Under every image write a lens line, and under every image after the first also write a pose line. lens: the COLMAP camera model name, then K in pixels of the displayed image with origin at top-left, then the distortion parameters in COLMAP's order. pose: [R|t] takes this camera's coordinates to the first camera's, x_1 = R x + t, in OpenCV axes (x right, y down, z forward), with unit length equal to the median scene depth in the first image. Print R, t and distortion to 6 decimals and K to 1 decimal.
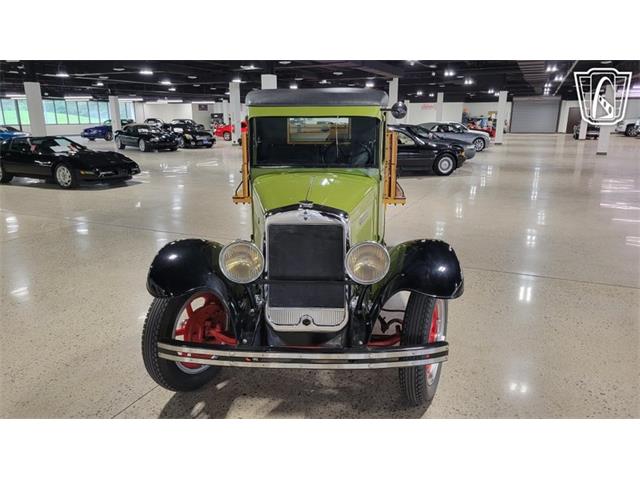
lens RADIAL K [[489.8, 0, 316.0], [0, 489.8, 238.8], [0, 0, 1]] dist [0.027618, -0.002336]
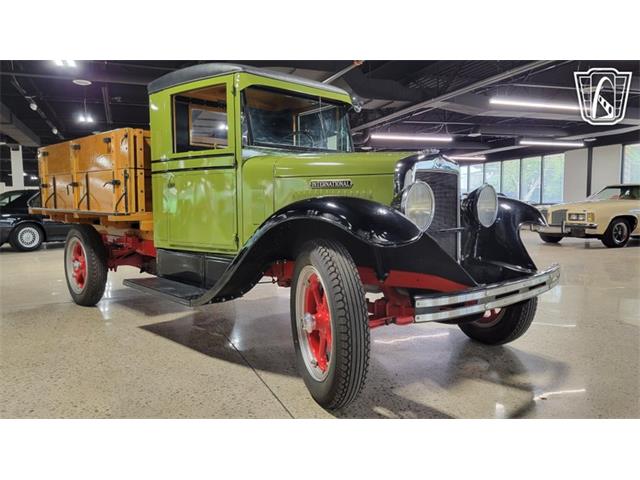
lens RADIAL K [[490.2, 0, 318.1], [0, 490.2, 244.6], [0, 0, 1]] dist [0.024886, -0.003887]
pose [[0.689328, -0.060913, 0.721884, -0.233457], [0.187718, 0.977444, -0.096775, 0.041646], [-0.699706, 0.202221, 0.685214, 0.141660]]
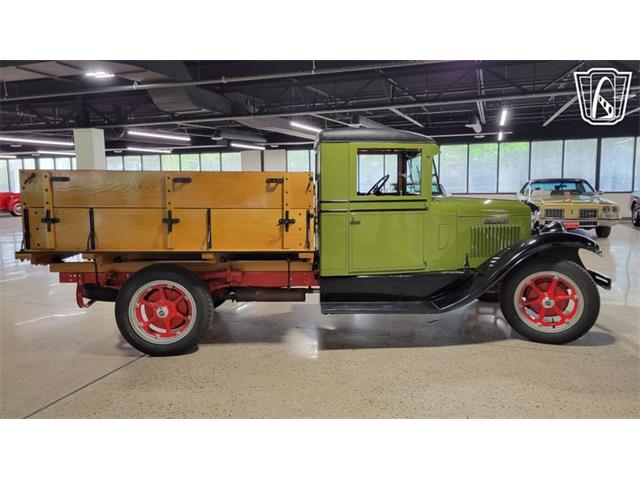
lens RADIAL K [[484.3, 0, 334.4], [0, 484.3, 239.6], [0, 0, 1]] dist [0.003155, -0.000267]
pose [[-0.114331, -0.120126, 0.986153, -0.447583], [0.260622, 0.954268, 0.146457, -0.098645], [-0.958647, 0.273757, -0.077795, 0.484519]]
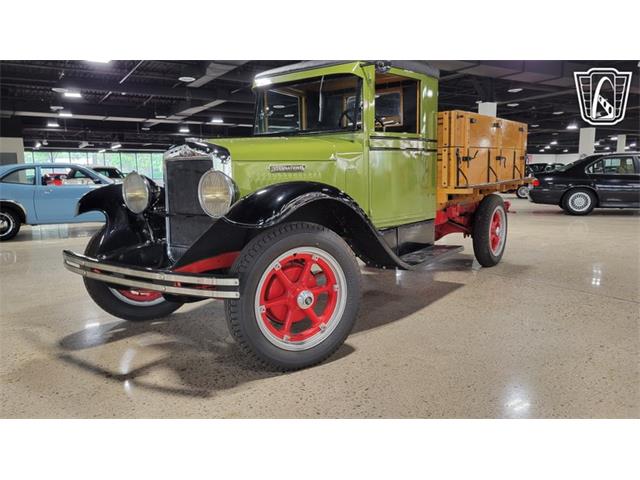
lens RADIAL K [[488.7, 0, 320.1], [0, 488.7, 243.7], [0, 0, 1]] dist [0.029796, -0.002766]
pose [[0.831723, 0.069157, -0.550866, 0.205541], [-0.126745, 0.989662, -0.067121, 0.046511], [0.540529, 0.125645, 0.831890, 0.085656]]
